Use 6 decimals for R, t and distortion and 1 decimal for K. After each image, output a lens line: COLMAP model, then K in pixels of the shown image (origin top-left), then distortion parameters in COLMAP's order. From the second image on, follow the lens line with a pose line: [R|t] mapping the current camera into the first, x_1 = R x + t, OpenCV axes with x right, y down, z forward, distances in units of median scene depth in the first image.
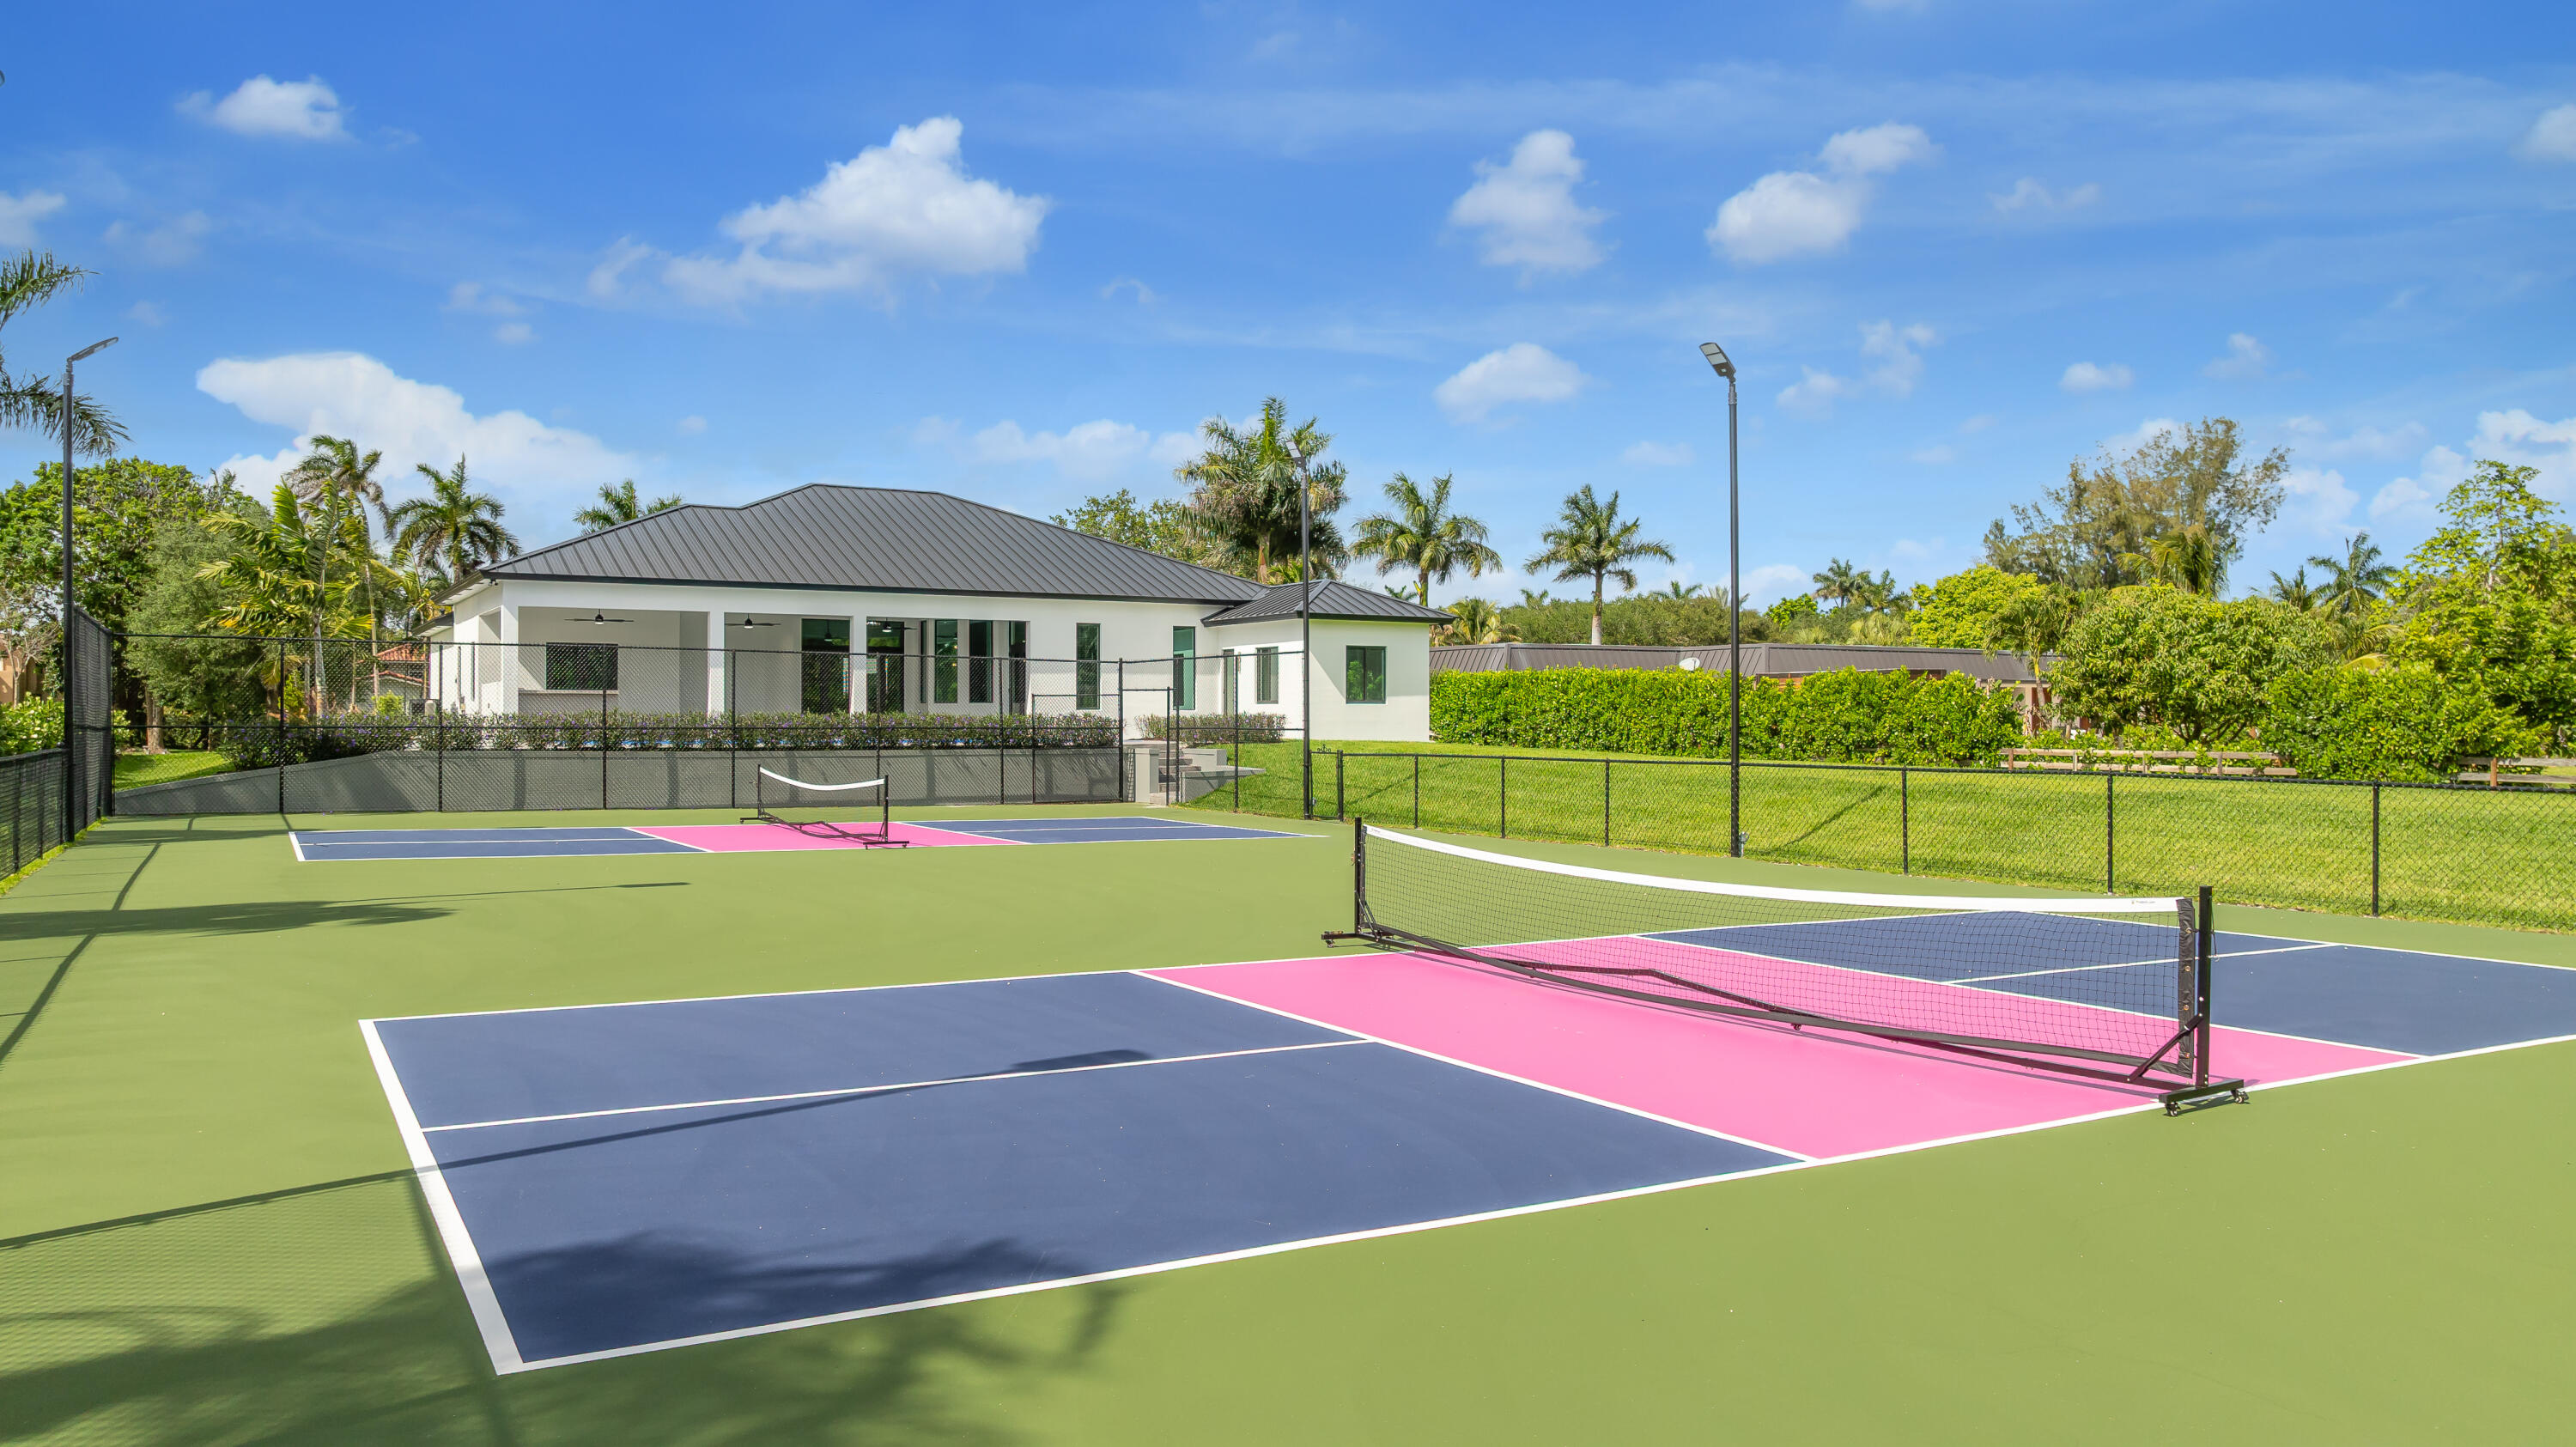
lens RADIAL K [[1811.4, 0, 1288.0], [0, 1811.4, 723.5], [0, 0, 1]] dist [-0.031141, 0.024003]
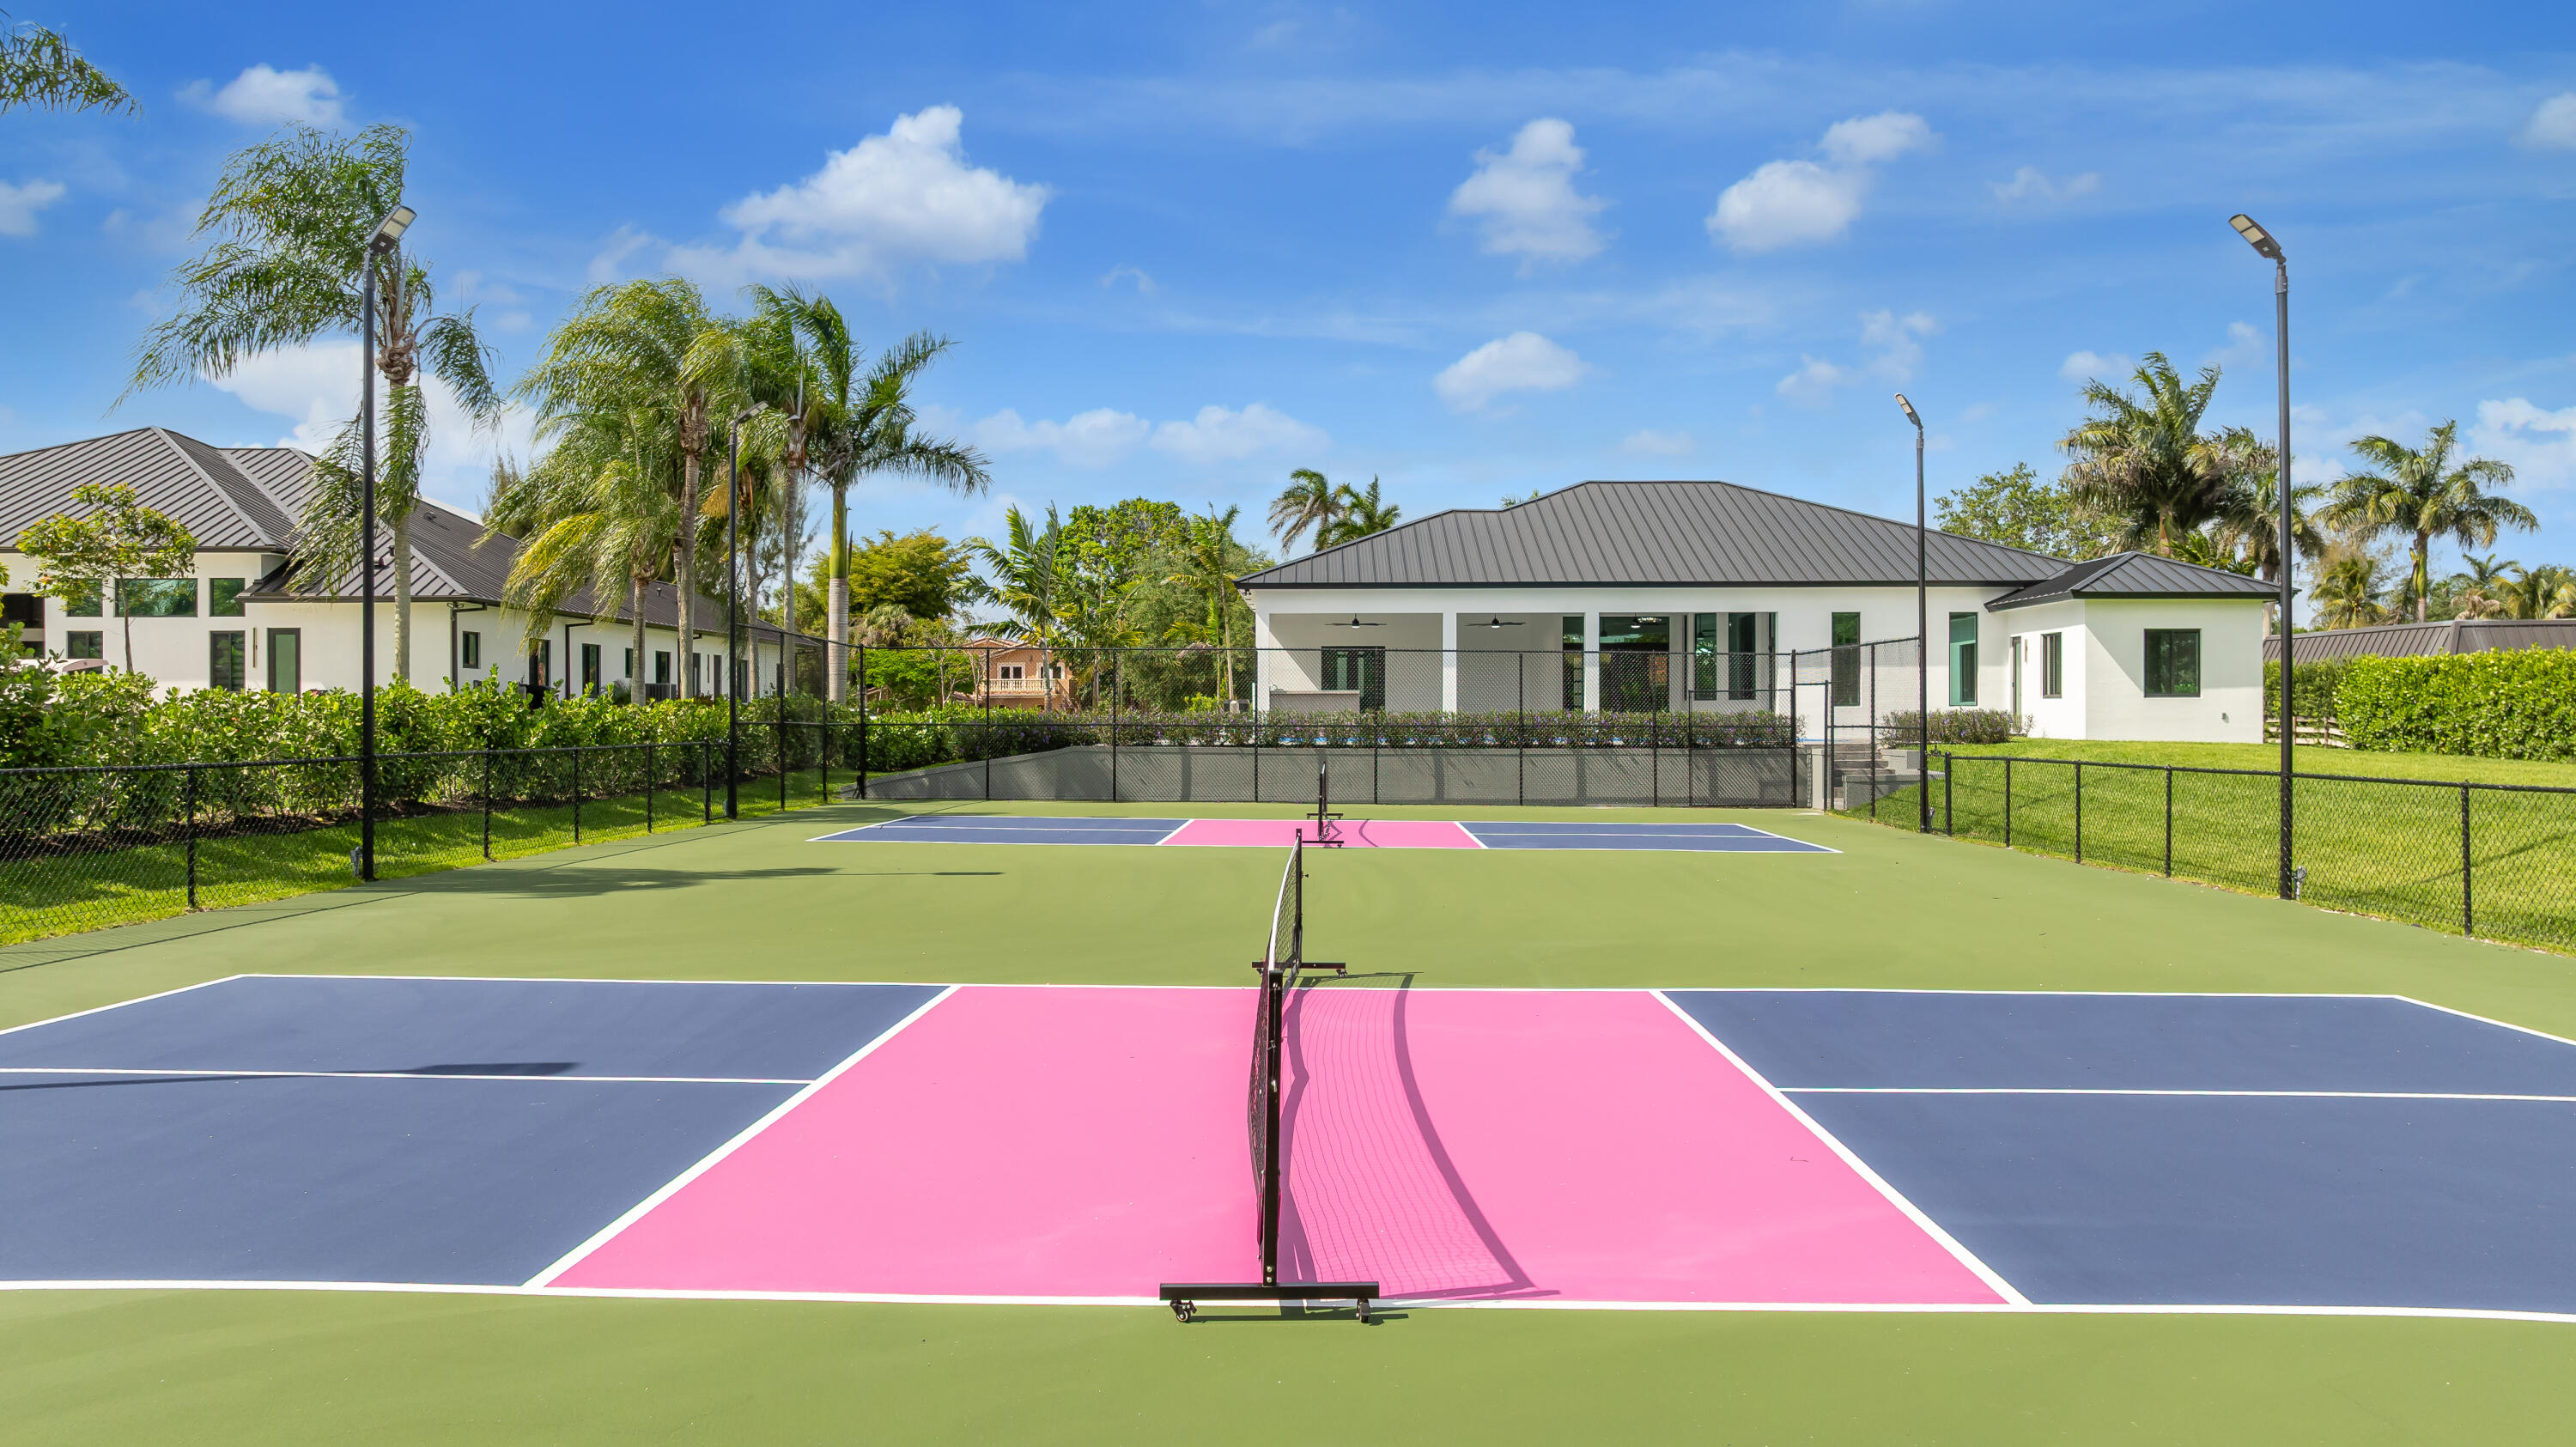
lens RADIAL K [[1811.4, 0, 1288.0], [0, 1811.4, 723.5], [0, 0, 1]] dist [-0.031141, 0.024003]
pose [[0.853071, -0.001018, -0.521793, 0.127970], [0.001499, 0.999999, 0.000500, 0.000224], [0.521792, -0.001208, 0.853072, 0.068329]]
